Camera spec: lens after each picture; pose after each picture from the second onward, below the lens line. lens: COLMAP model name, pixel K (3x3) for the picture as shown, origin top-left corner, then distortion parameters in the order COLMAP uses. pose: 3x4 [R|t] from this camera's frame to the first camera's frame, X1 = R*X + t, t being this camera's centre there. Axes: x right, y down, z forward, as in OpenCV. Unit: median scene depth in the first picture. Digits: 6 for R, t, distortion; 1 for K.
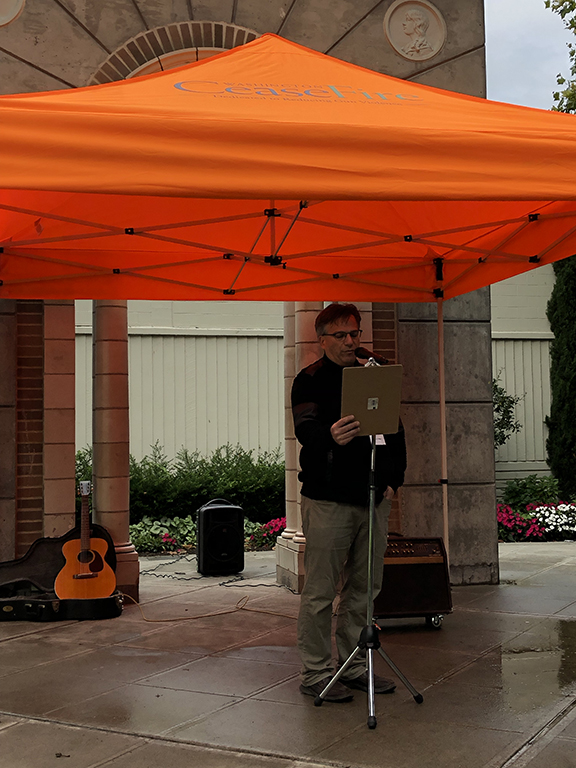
lens RADIAL K [[891.5, 0, 288.5], [0, 891.5, 435.8], [0, 0, 1]] dist [0.180087, -0.334330]
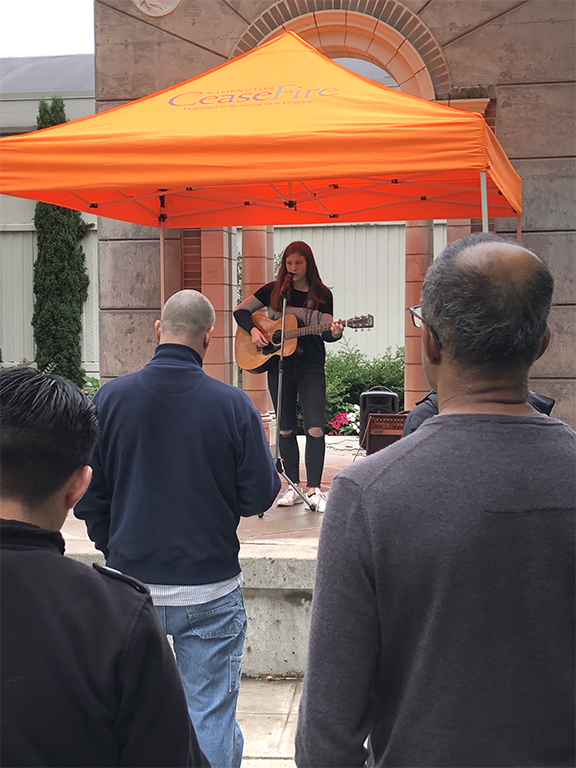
lens RADIAL K [[891.5, 0, 288.5], [0, 891.5, 435.8], [0, 0, 1]] dist [0.180087, -0.334330]
pose [[0.934644, 0.055533, -0.351222, 0.328182], [-0.014081, 0.992735, 0.119496, -0.006205], [0.355306, -0.106741, 0.928635, -0.211342]]
